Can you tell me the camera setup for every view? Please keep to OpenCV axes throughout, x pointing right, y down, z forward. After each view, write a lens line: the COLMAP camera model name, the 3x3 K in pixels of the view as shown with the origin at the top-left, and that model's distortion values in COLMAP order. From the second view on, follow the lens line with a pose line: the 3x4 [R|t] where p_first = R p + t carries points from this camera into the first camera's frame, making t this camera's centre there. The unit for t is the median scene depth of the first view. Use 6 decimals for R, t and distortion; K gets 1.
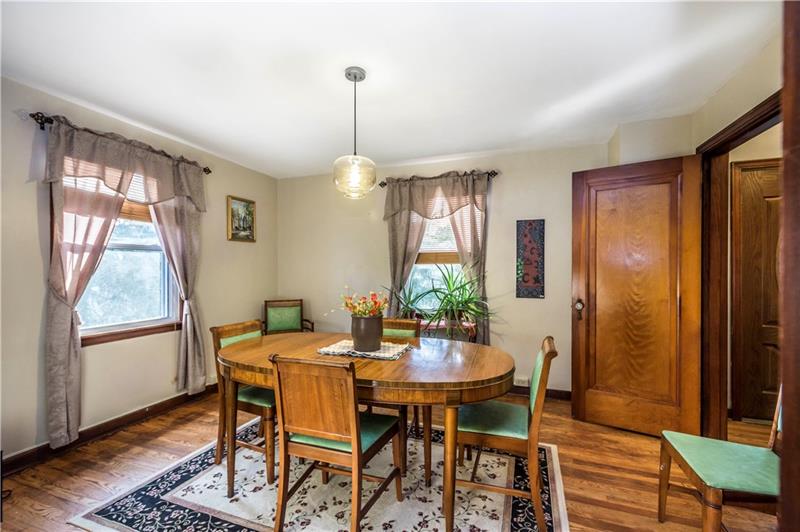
lens RADIAL K [[349.4, 0, 399.2], [0, 349.4, 261.8], [0, 0, 1]] dist [0.008282, -0.000953]
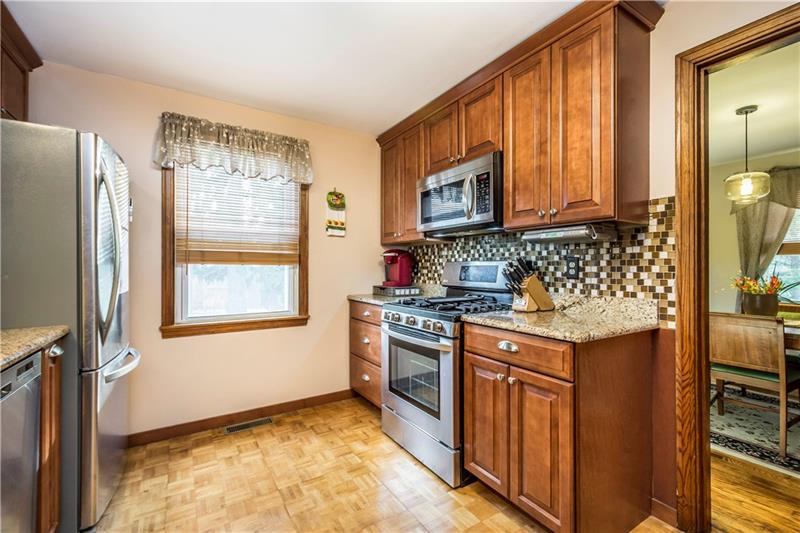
lens RADIAL K [[349.4, 0, 399.2], [0, 349.4, 262.3], [0, 0, 1]] dist [0.008282, -0.000953]
pose [[0.792083, -0.010378, -0.610325, -0.197792], [0.019524, 0.999775, 0.008338, -0.001926], [0.610101, -0.018520, 0.792107, -0.465827]]
